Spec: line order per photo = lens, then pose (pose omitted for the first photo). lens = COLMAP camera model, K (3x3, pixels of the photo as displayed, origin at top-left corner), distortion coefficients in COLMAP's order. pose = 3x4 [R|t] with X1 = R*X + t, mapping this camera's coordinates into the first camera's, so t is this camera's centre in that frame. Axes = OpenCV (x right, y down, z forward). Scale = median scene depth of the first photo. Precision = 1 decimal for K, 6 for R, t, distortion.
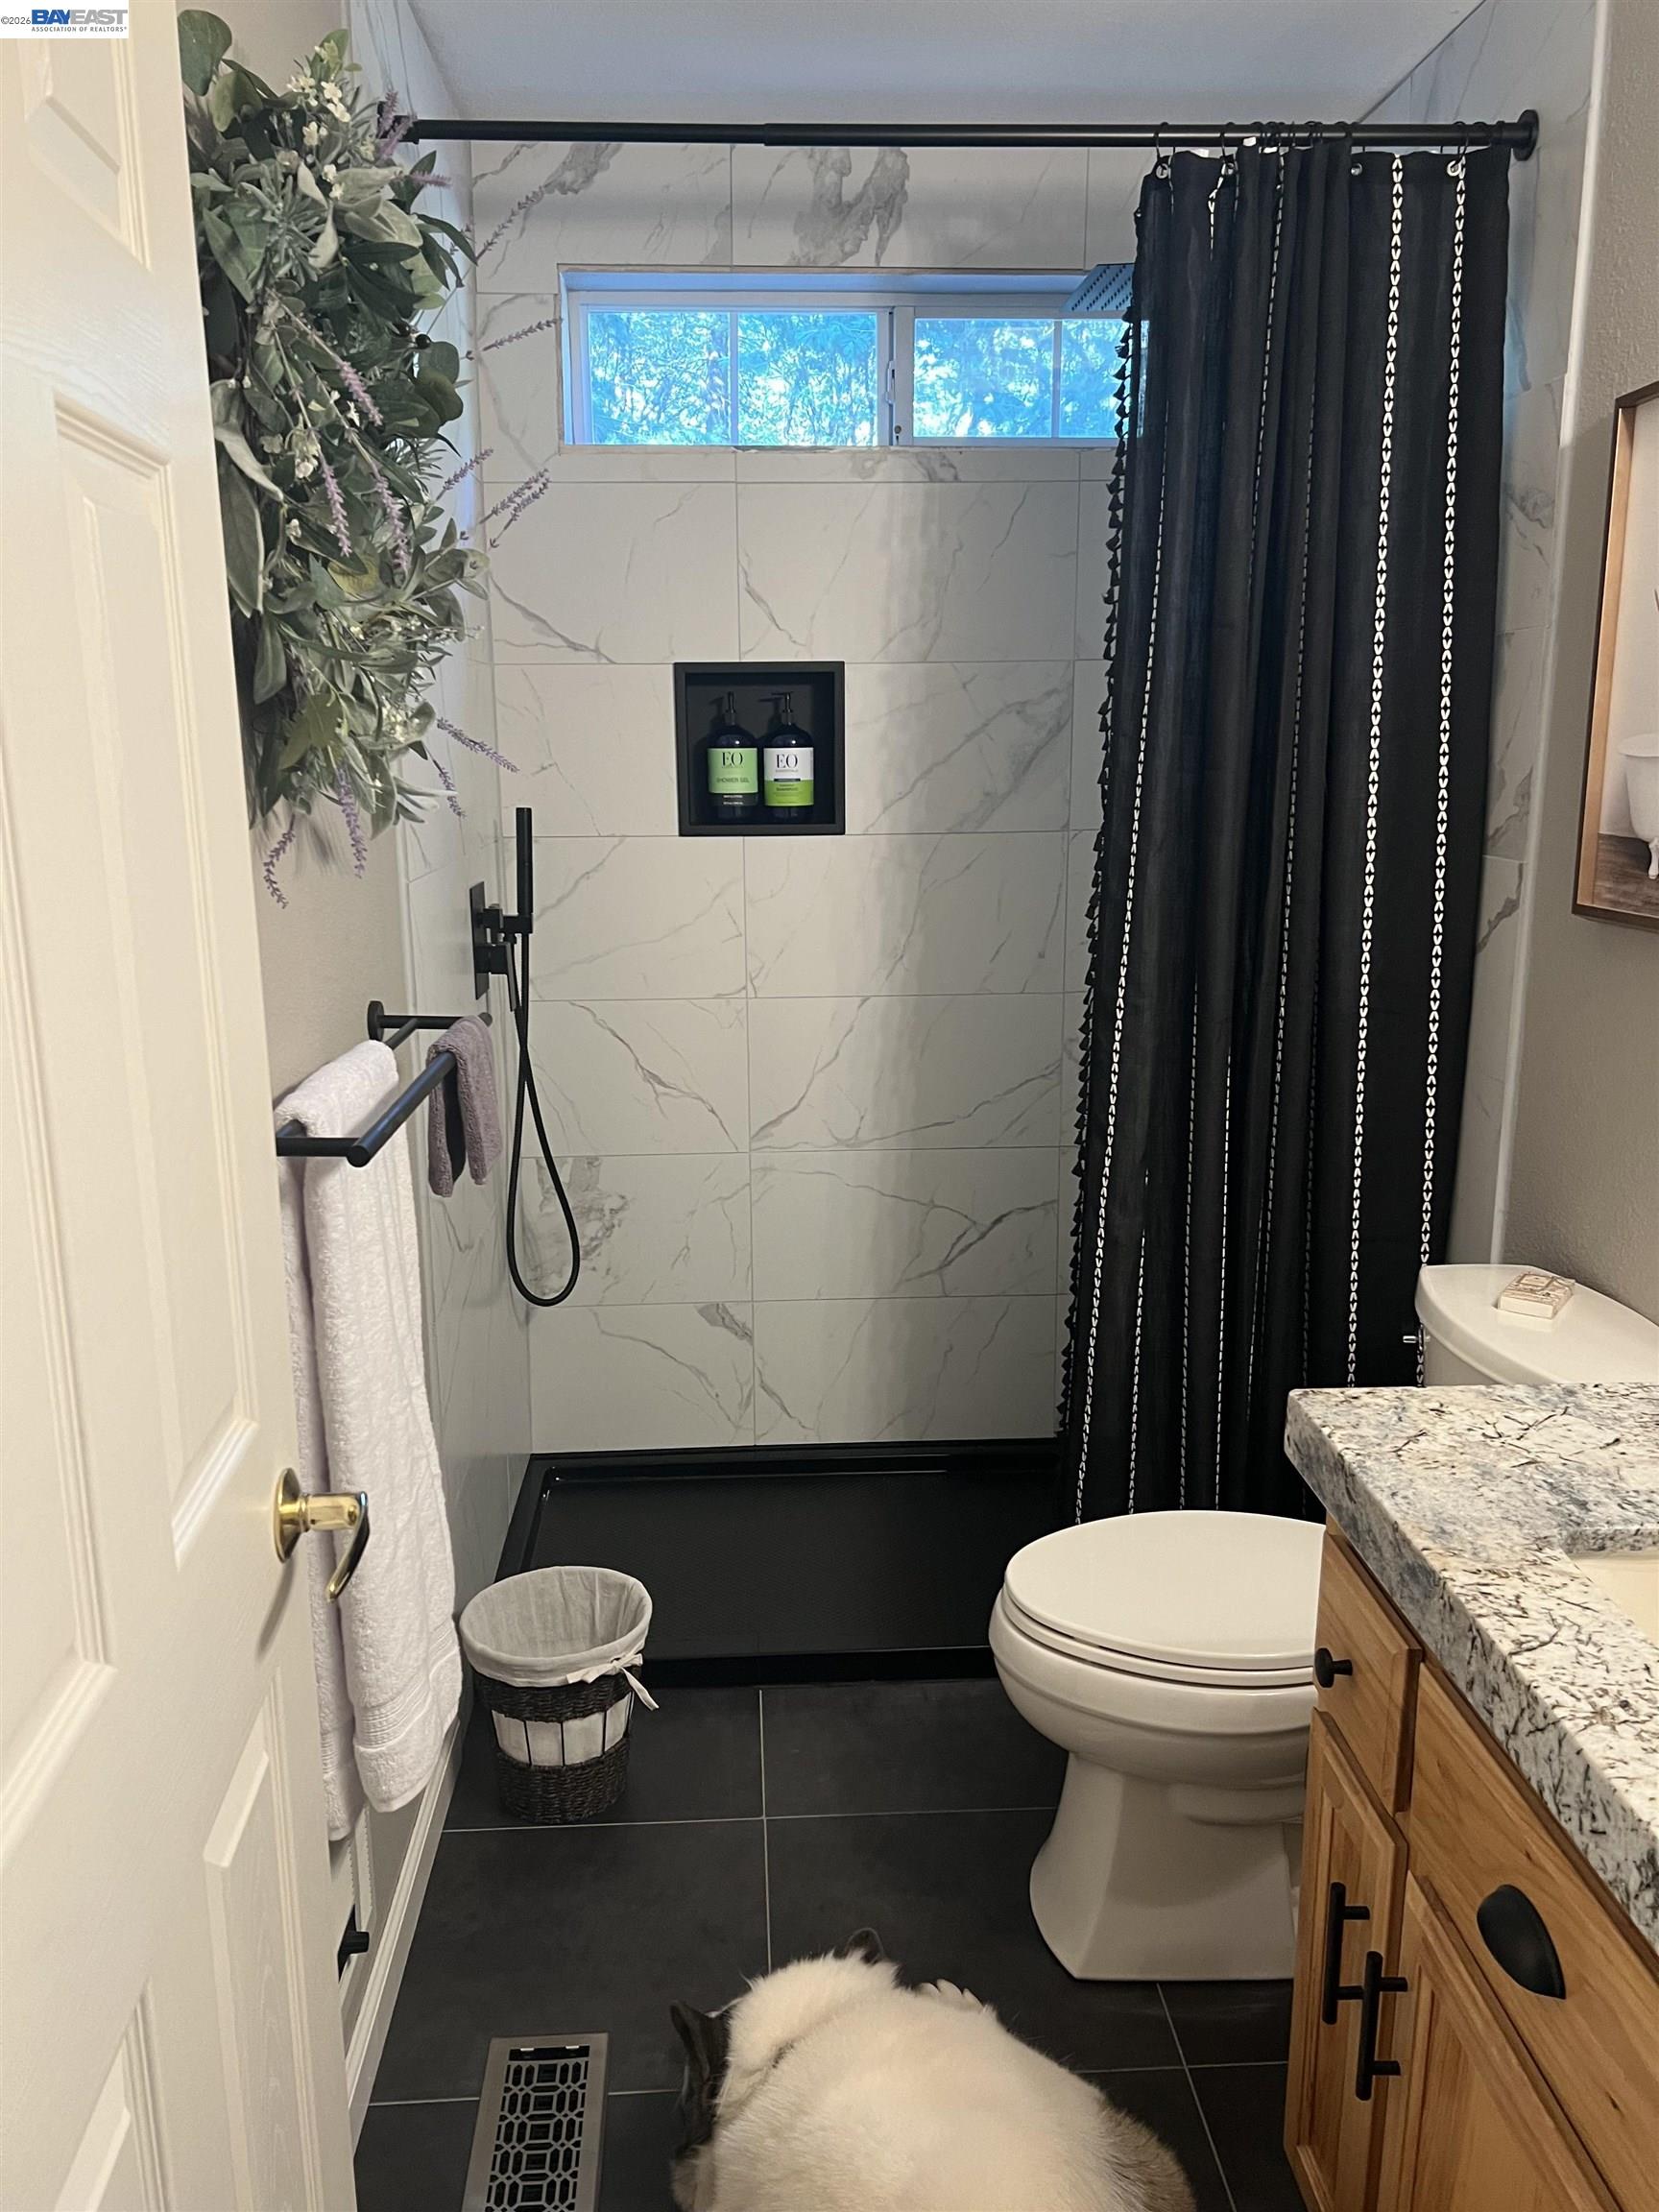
lens RADIAL K [[1672.1, 0, 817.7], [0, 1672.1, 1101.6], [0, 0, 1]] dist [0.067764, -0.039756]
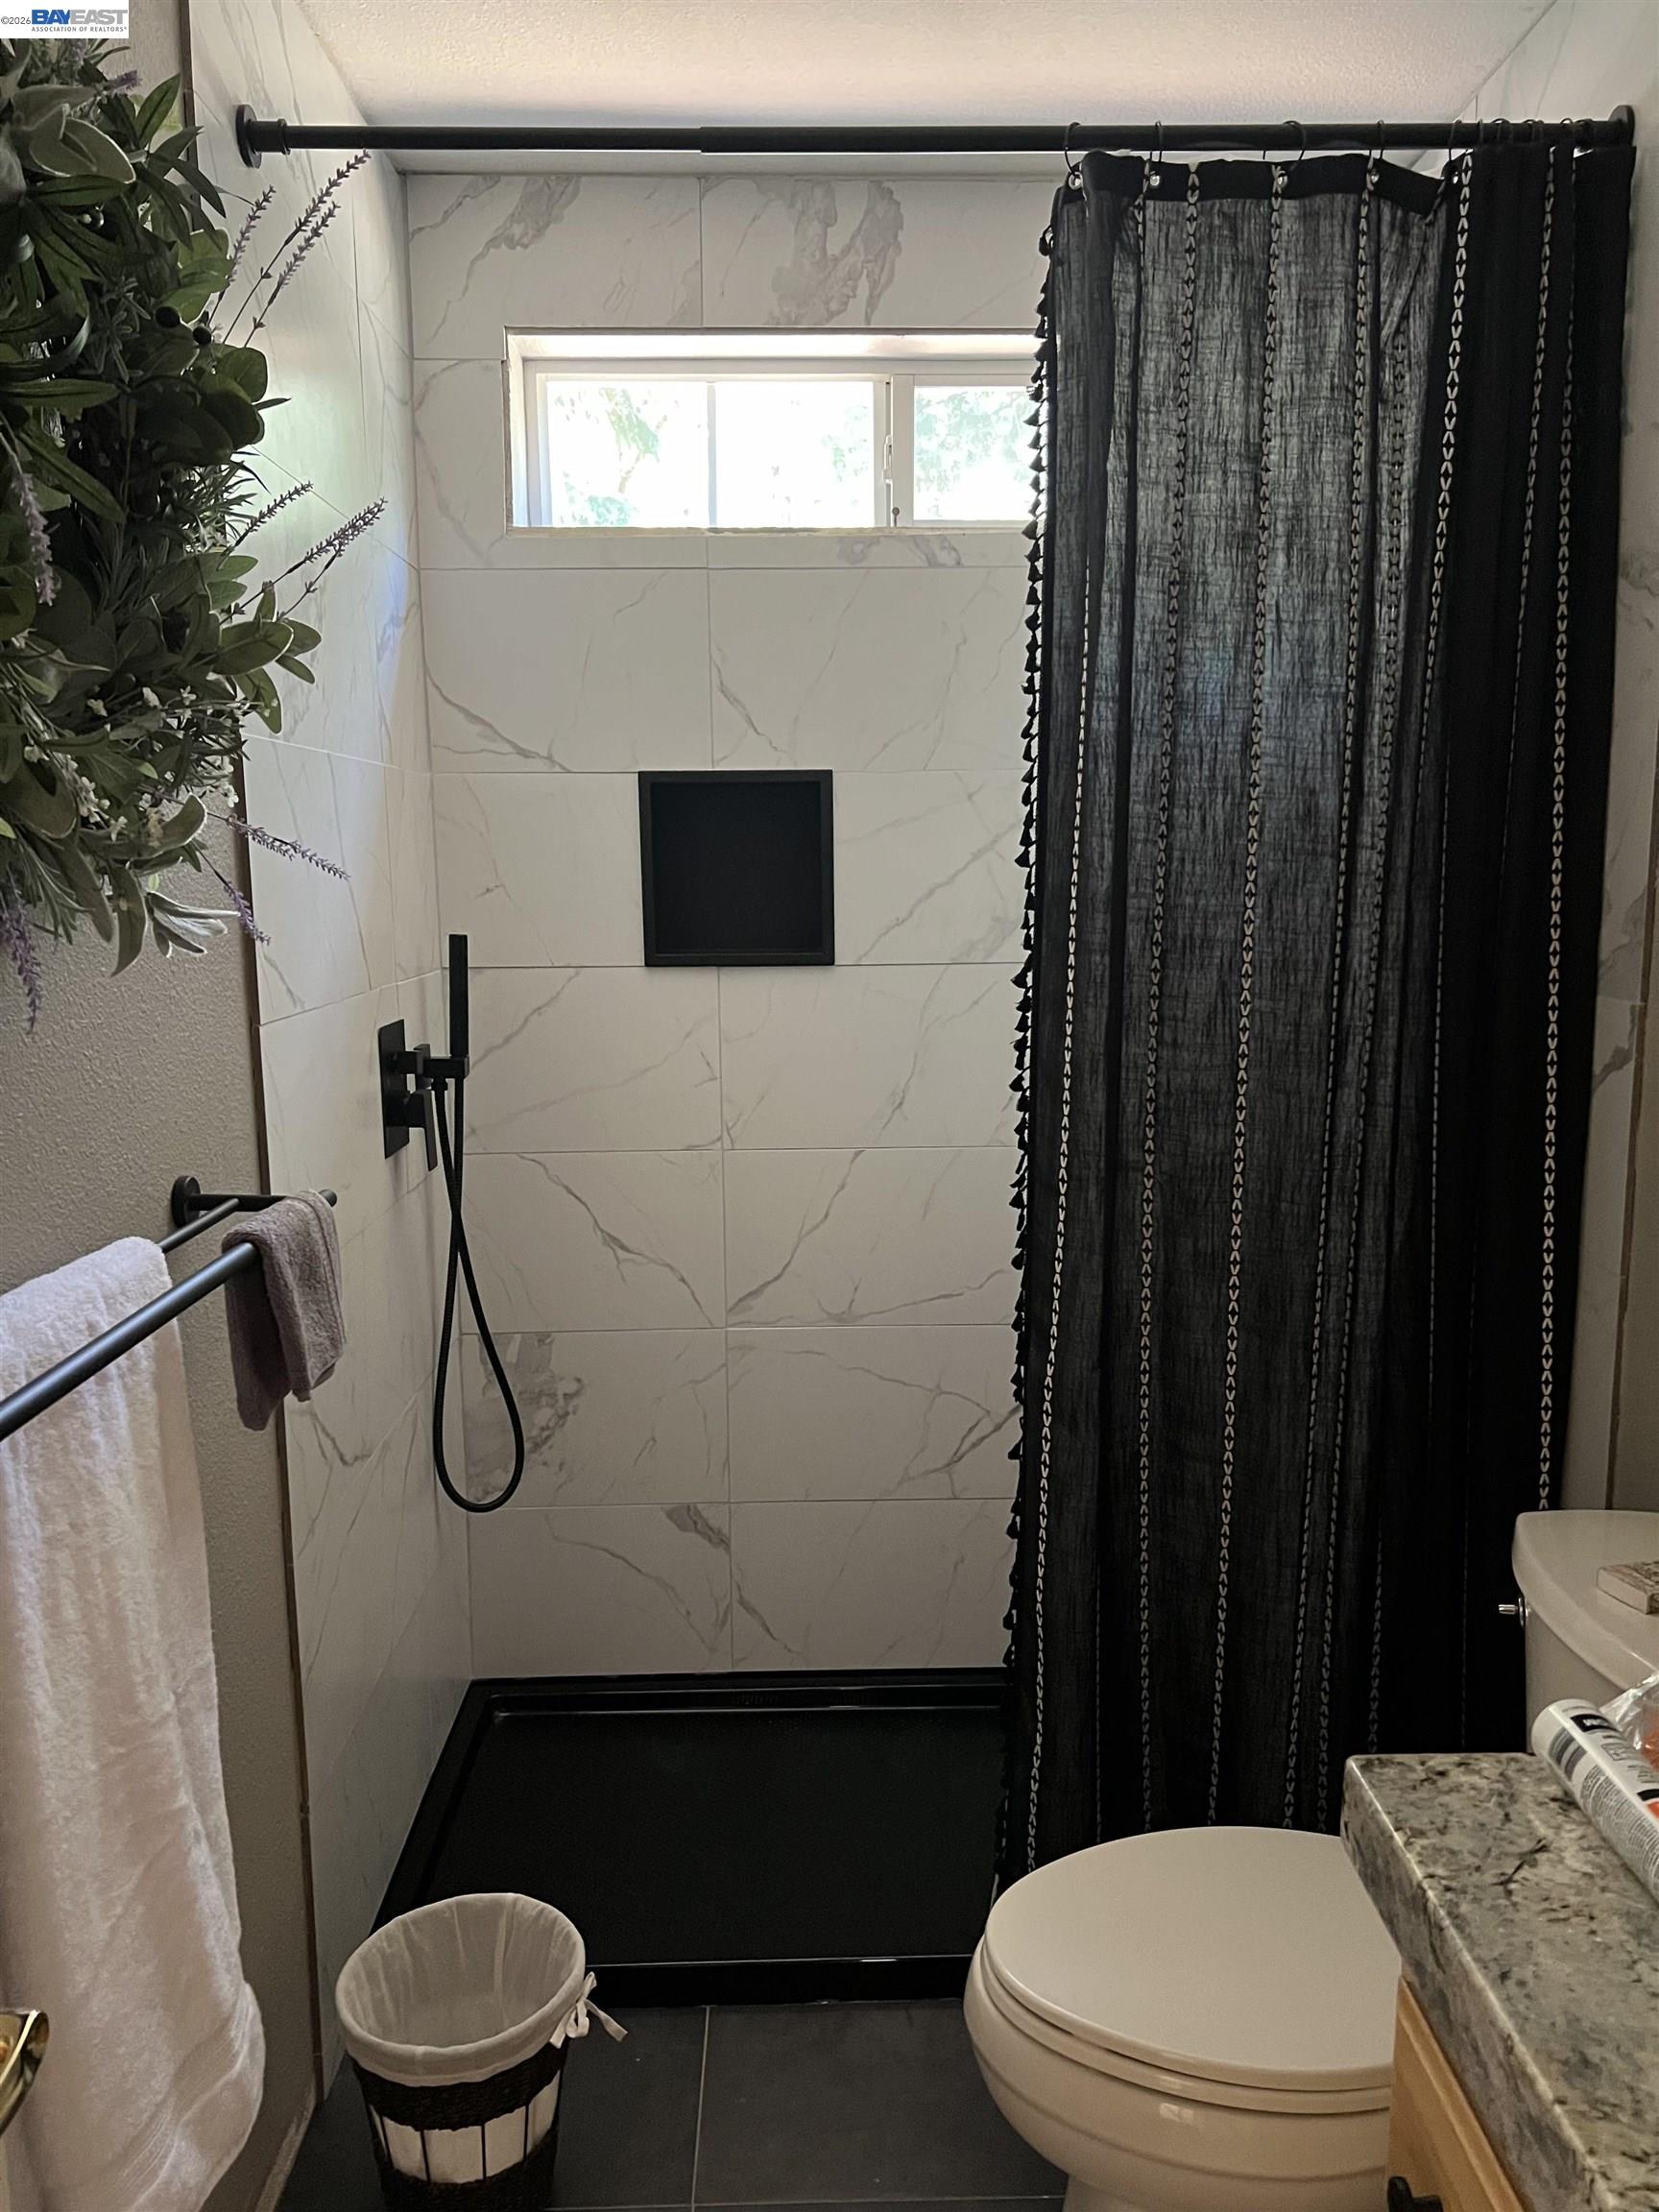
lens RADIAL K [[1672.1, 0, 842.8], [0, 1672.1, 1117.2], [0, 0, 1]] dist [0.067764, -0.039756]
pose [[0.999628, 0.003949, -0.026976, 0.046839], [-0.005617, 0.998059, -0.062020, -0.027873], [0.026679, 0.062149, 0.997710, 0.144449]]
